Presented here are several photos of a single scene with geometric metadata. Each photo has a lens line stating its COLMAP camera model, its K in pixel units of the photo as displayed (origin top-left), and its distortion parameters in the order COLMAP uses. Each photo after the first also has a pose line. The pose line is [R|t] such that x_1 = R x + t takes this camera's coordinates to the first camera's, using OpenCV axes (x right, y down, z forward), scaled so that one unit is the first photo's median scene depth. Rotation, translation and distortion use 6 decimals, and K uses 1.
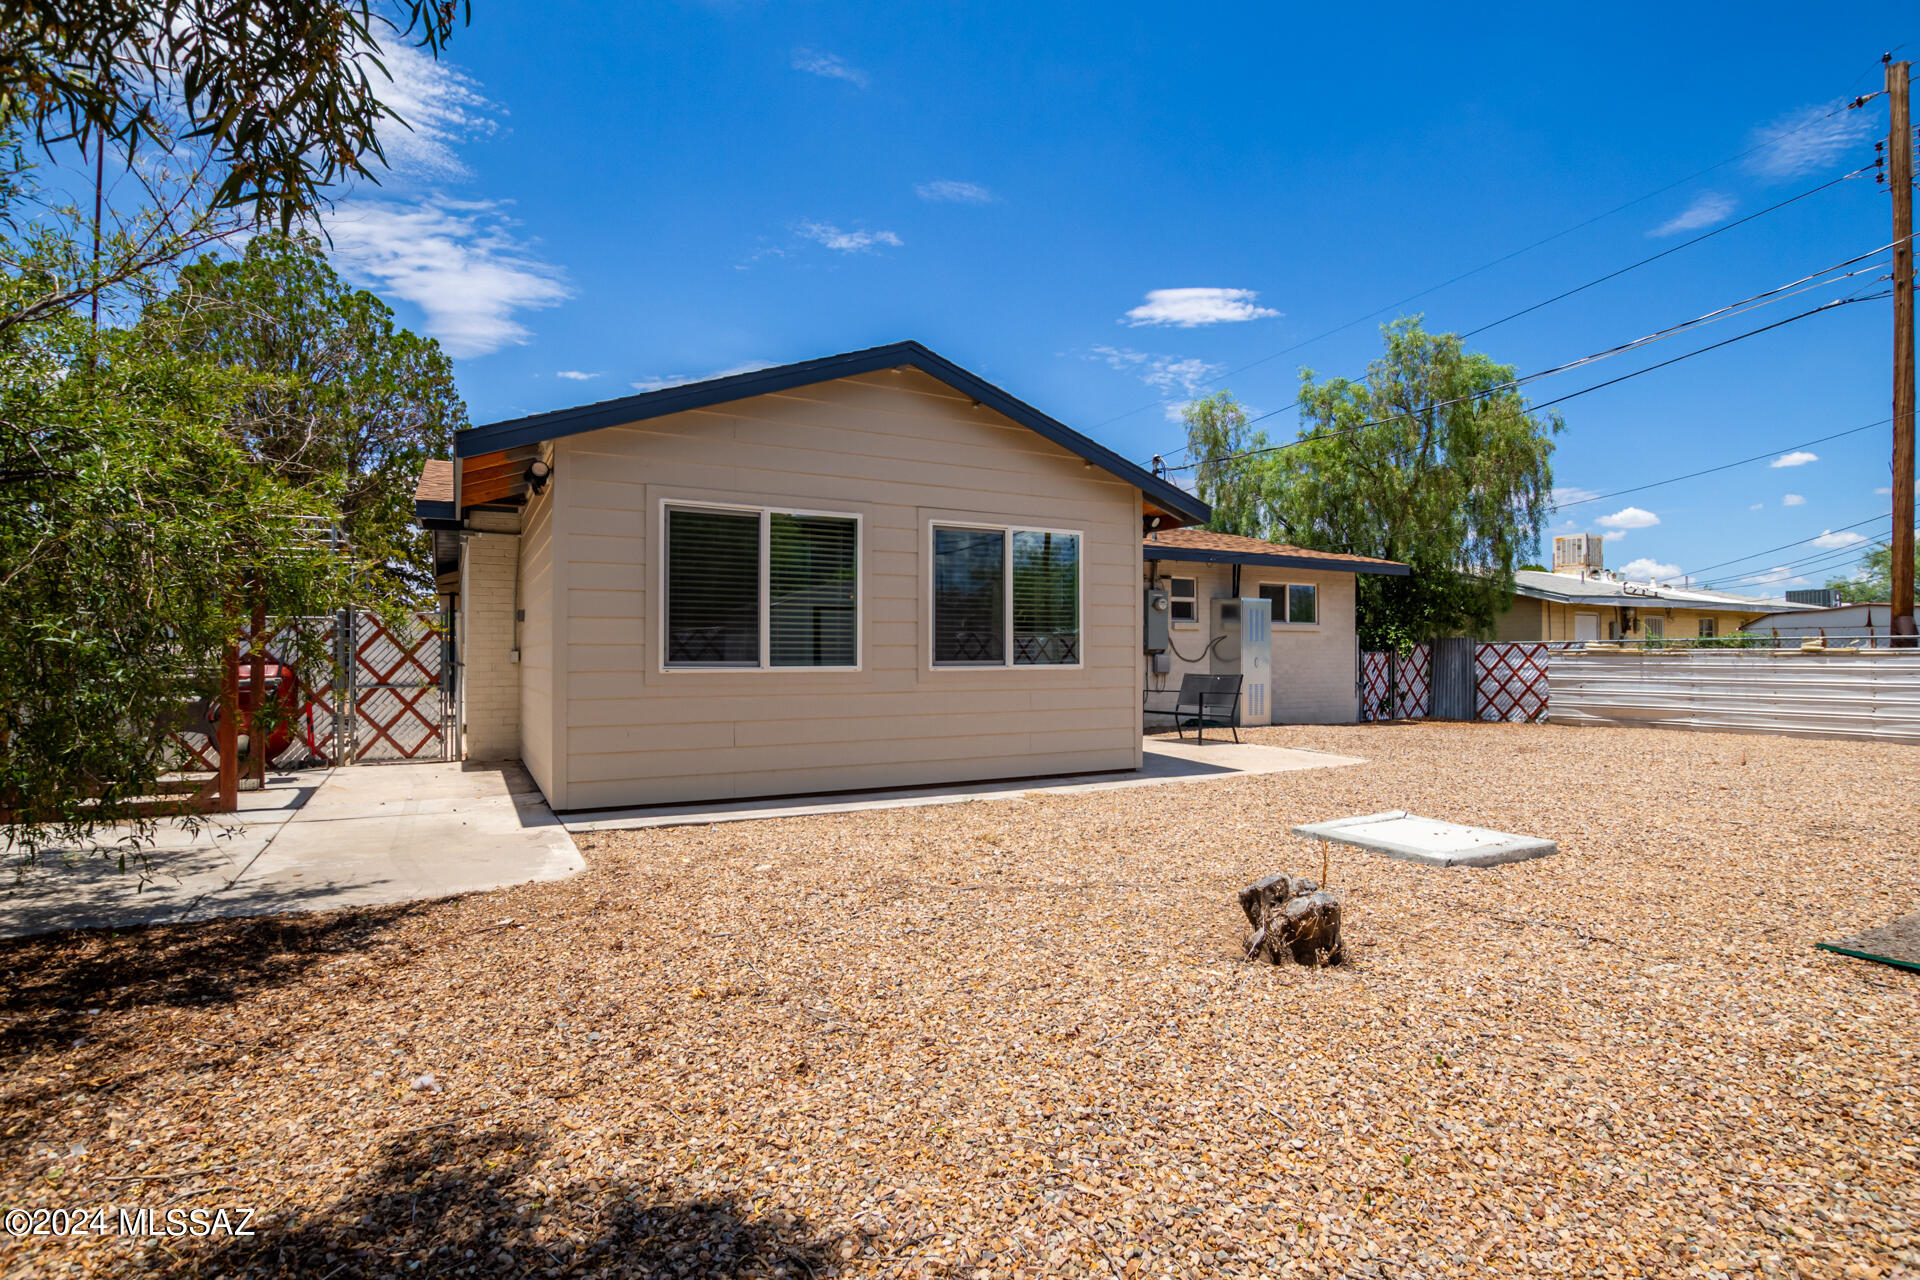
lens RADIAL K [[934.0, 0, 963.1], [0, 934.0, 634.7], [0, 0, 1]] dist [0.010340, -0.006208]
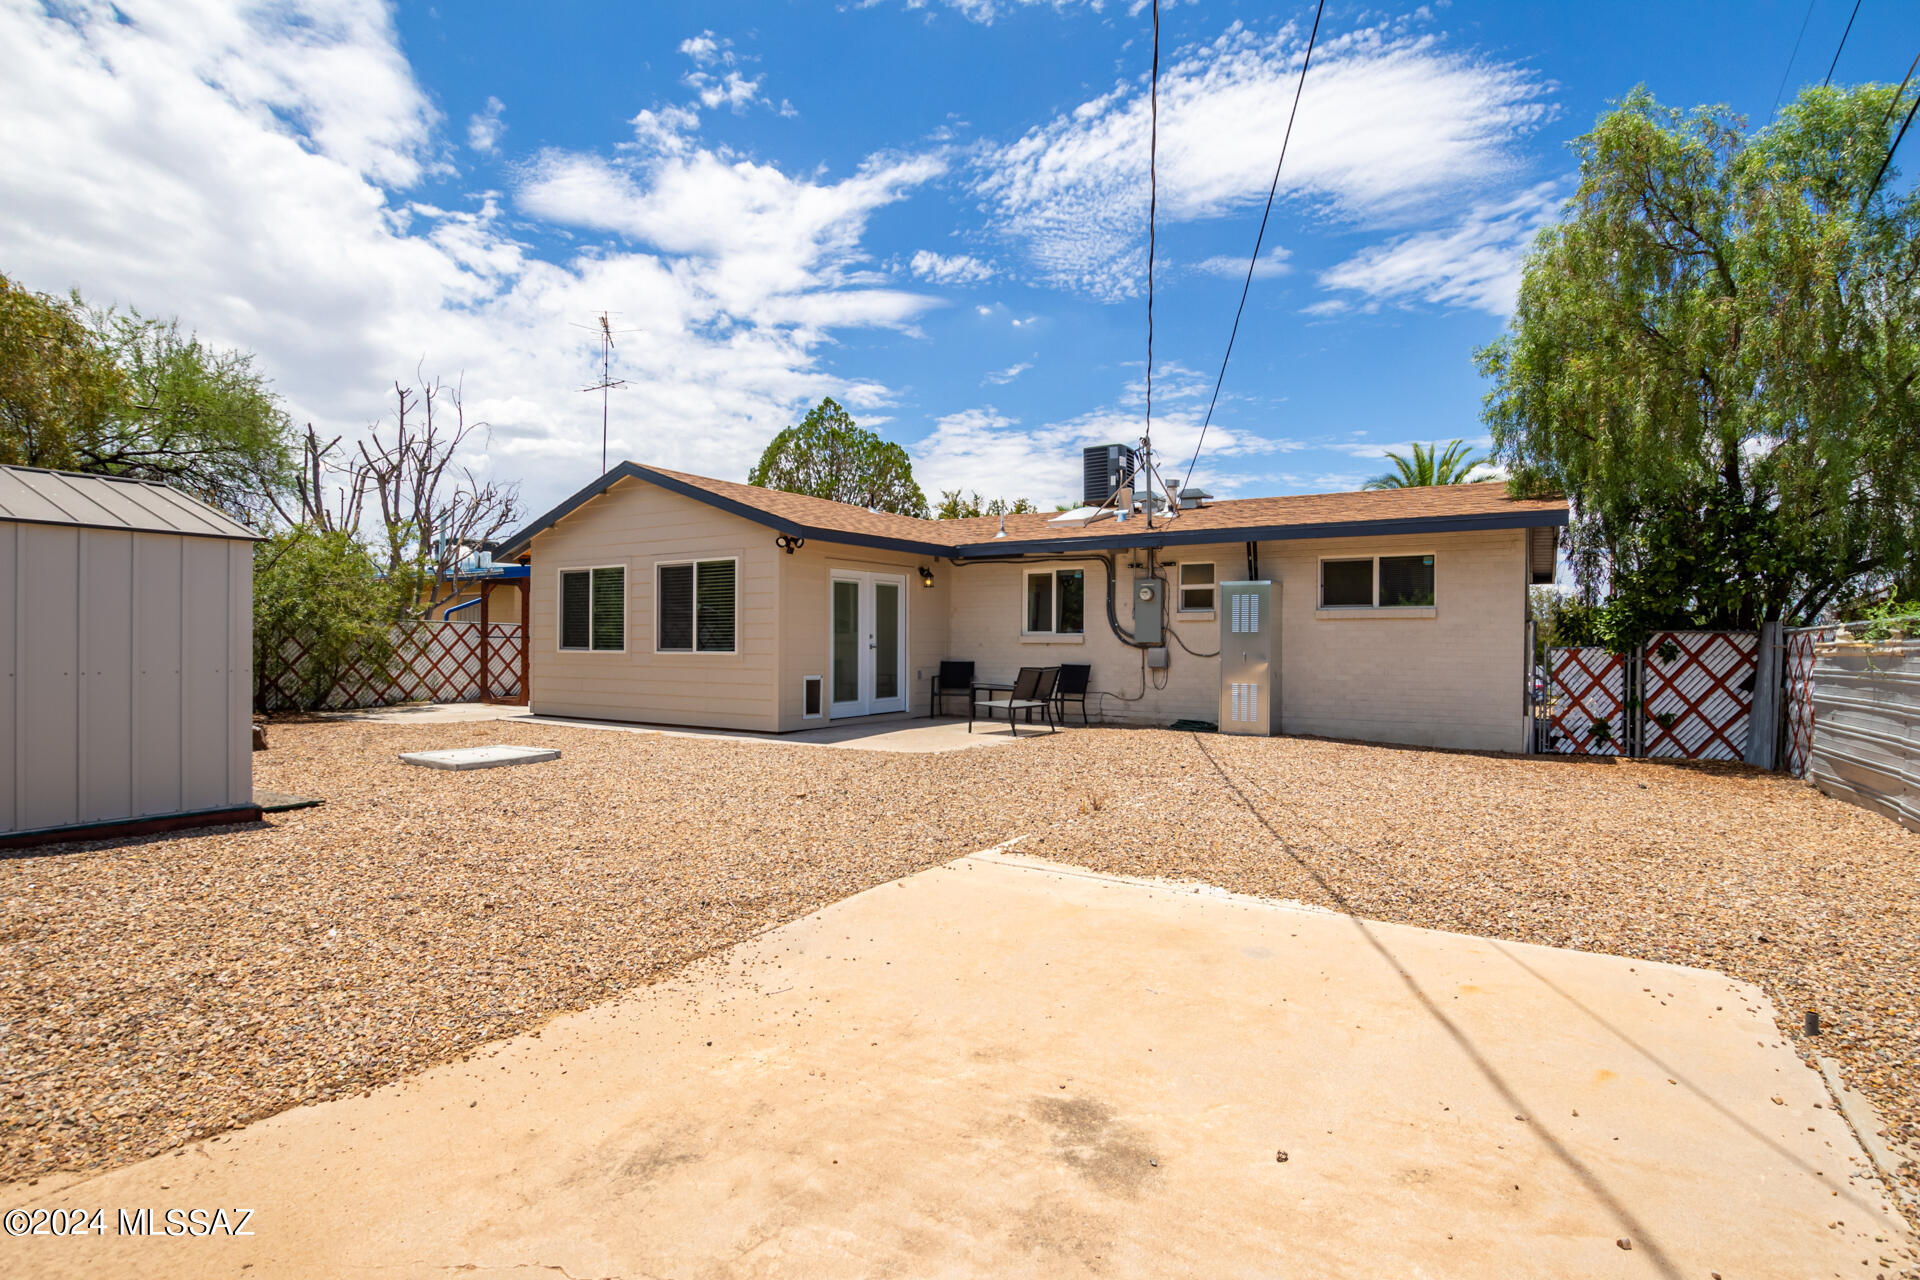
lens RADIAL K [[934.0, 0, 960.7], [0, 934.0, 647.0], [0, 0, 1]] dist [0.010340, -0.006208]
pose [[0.471030, -0.005649, -0.882099, 1.486599], [0.010046, 0.999949, -0.001039, 0.029074], [0.882060, -0.008372, 0.471063, 0.639640]]
